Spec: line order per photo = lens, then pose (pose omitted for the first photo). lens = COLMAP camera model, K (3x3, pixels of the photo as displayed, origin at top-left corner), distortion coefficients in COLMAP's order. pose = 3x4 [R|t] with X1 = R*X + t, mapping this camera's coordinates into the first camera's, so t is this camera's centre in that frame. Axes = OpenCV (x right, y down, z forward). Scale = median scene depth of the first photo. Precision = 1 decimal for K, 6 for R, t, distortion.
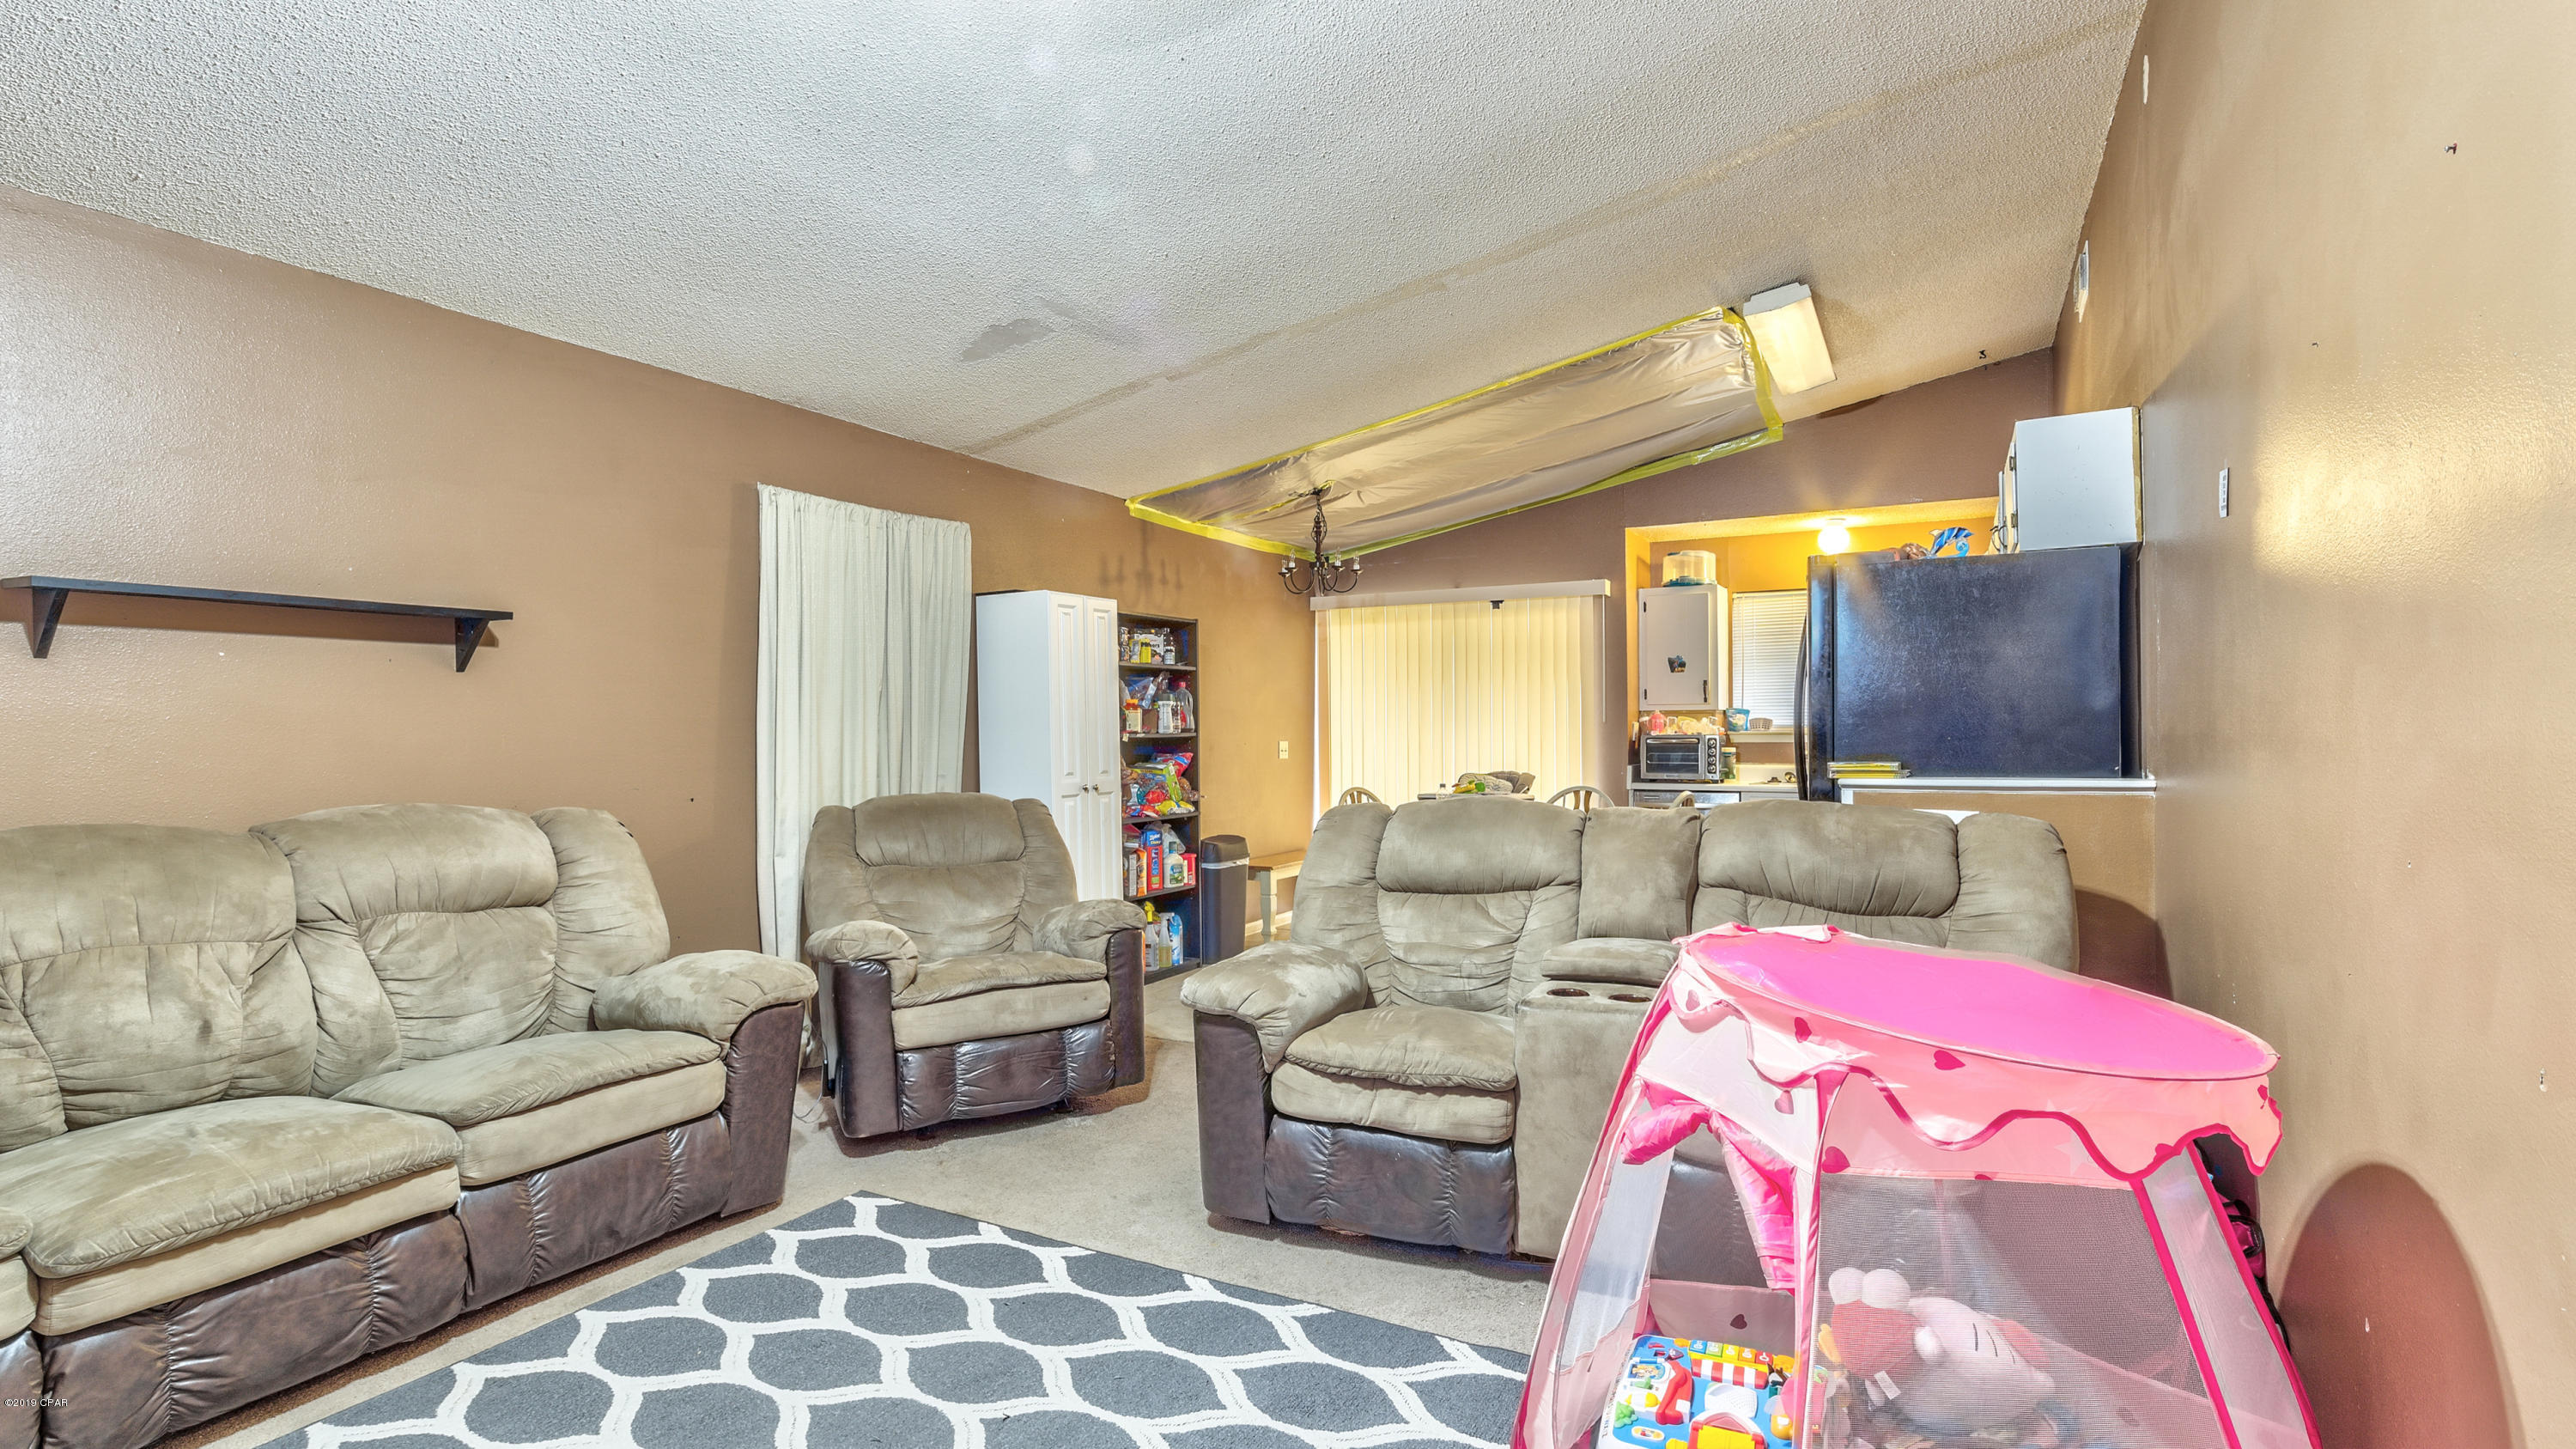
lens RADIAL K [[1197.5, 0, 1288.0], [0, 1197.5, 724.5], [0, 0, 1]] dist [-0.001731, 0.000376]
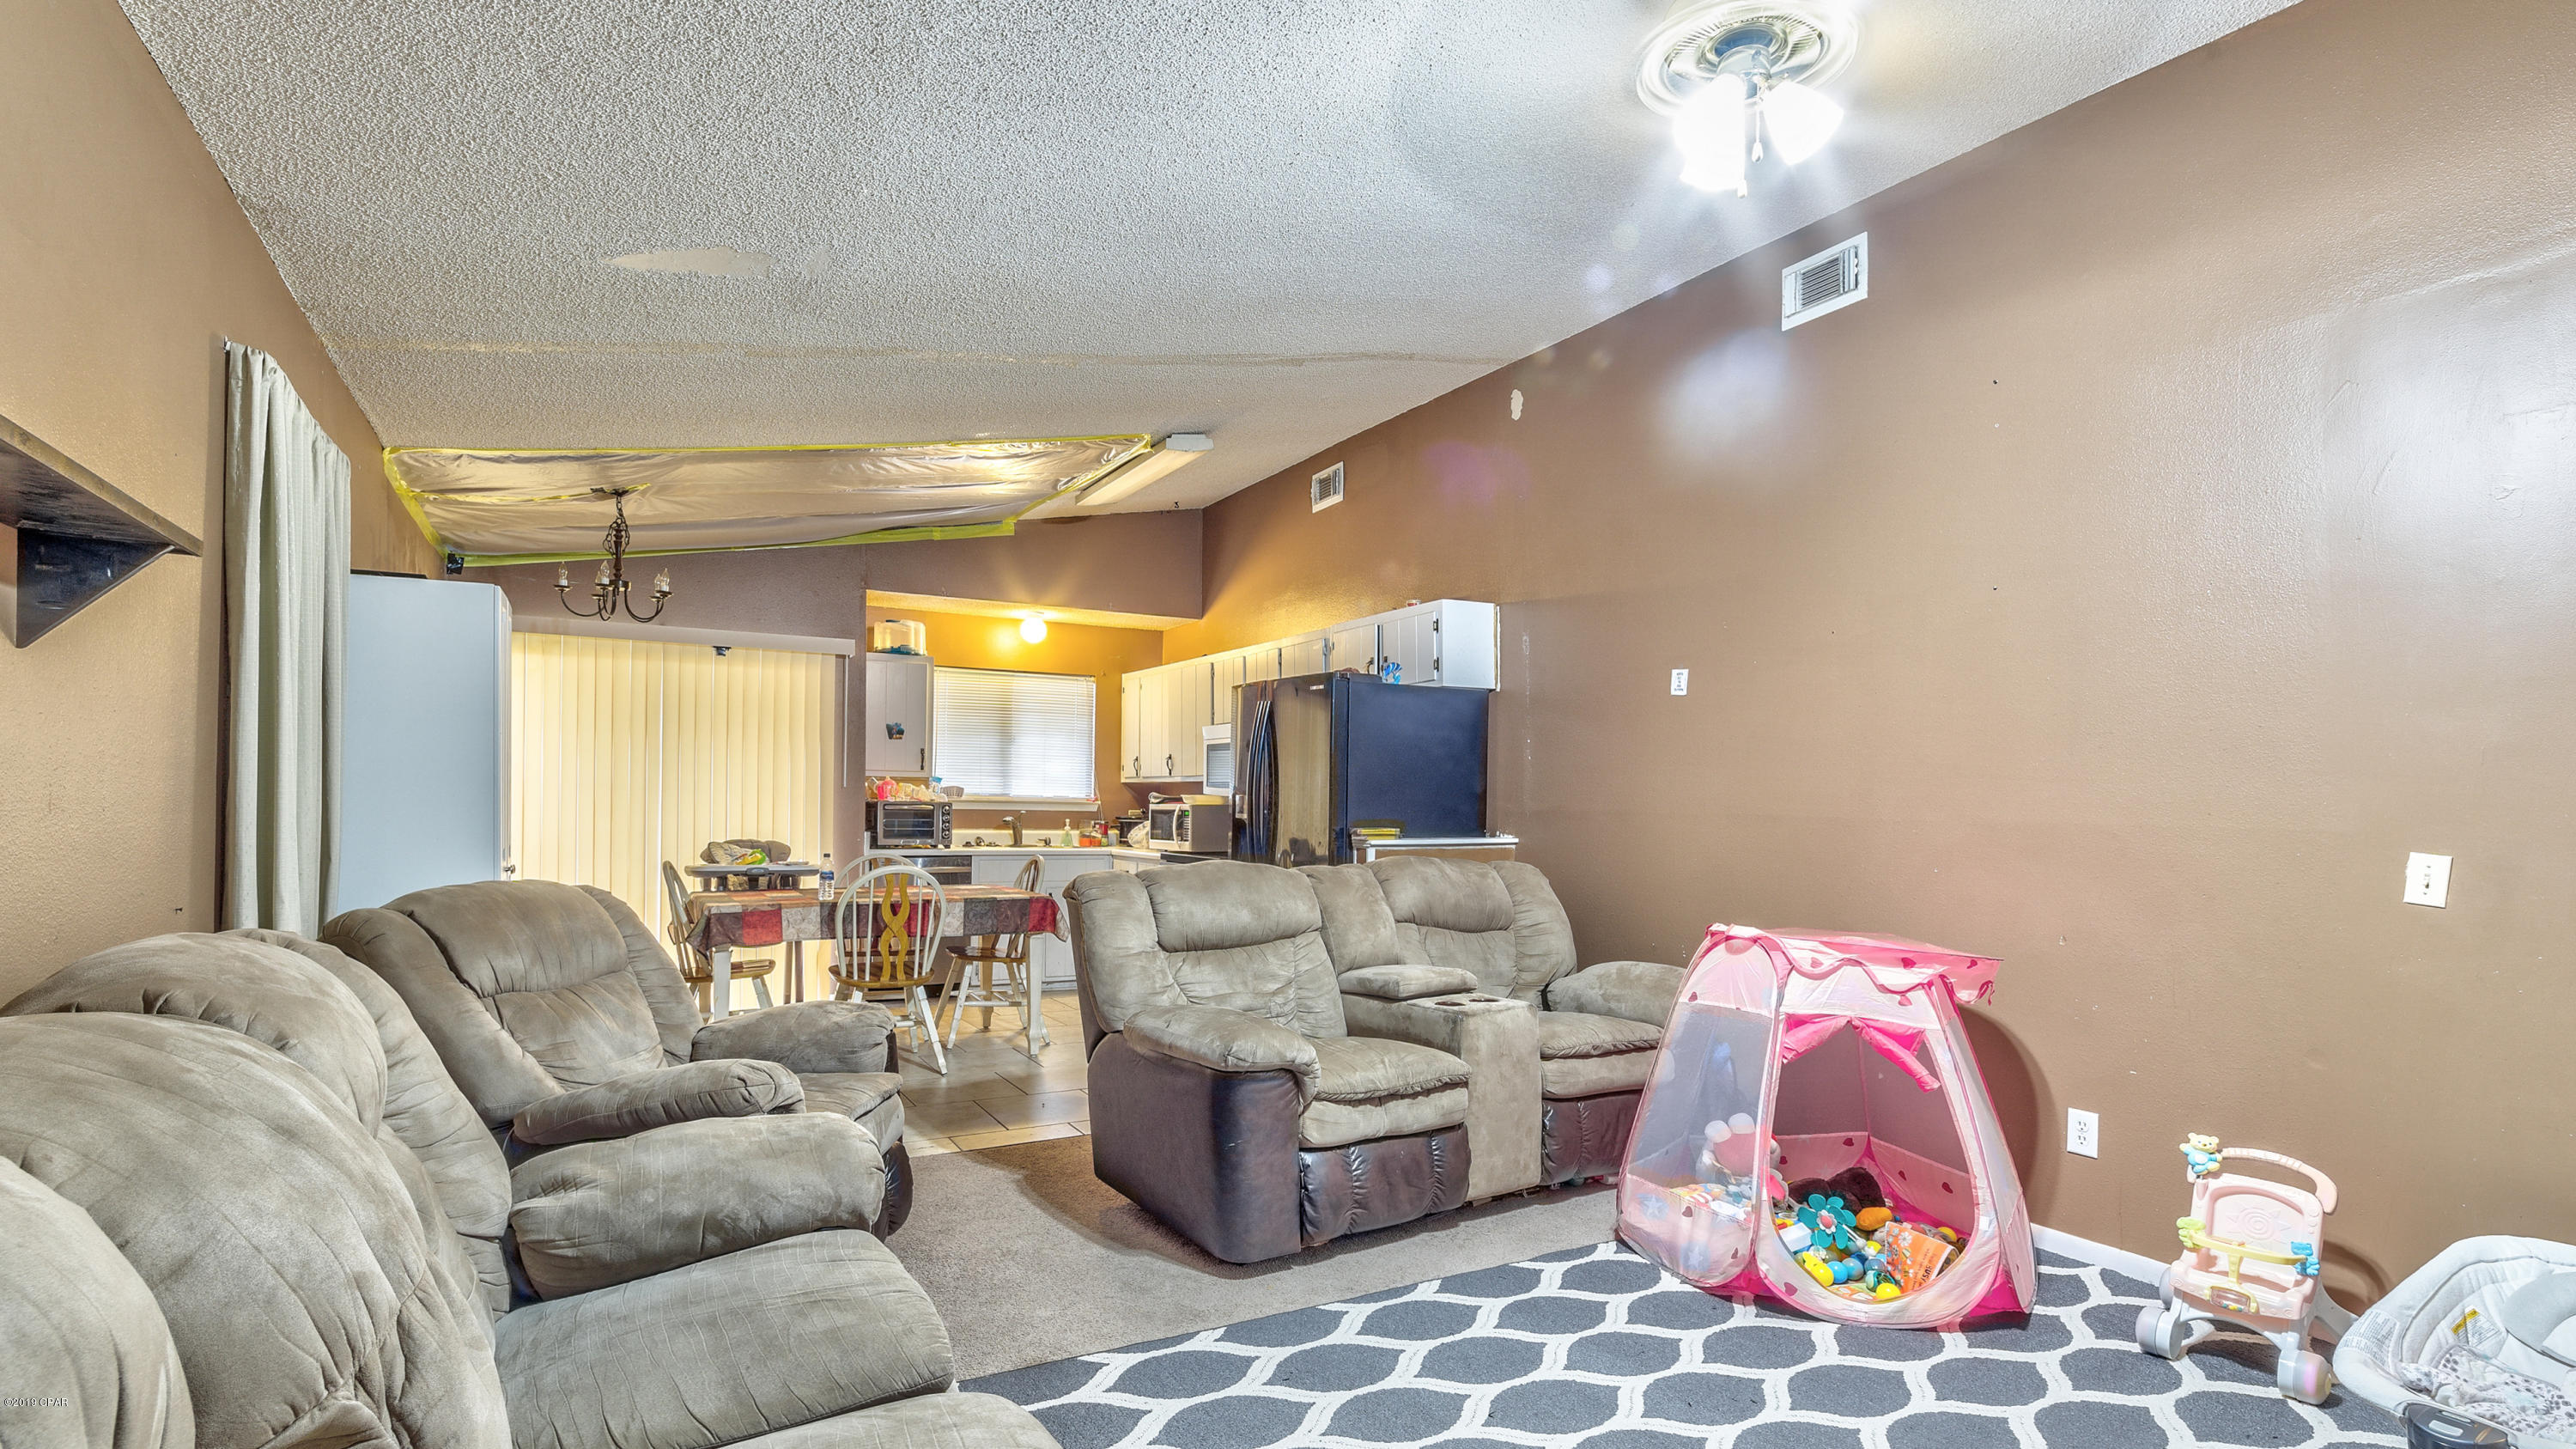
lens RADIAL K [[1259.4, 0, 1289.4], [0, 1259.4, 784.6], [0, 0, 1]] dist [0.003436, 0.000136]
pose [[0.532708, 0.021673, 0.846022, -0.414653], [-0.021146, 0.999701, -0.012295, 0.000690], [-0.846035, -0.011340, 0.533006, 0.162143]]
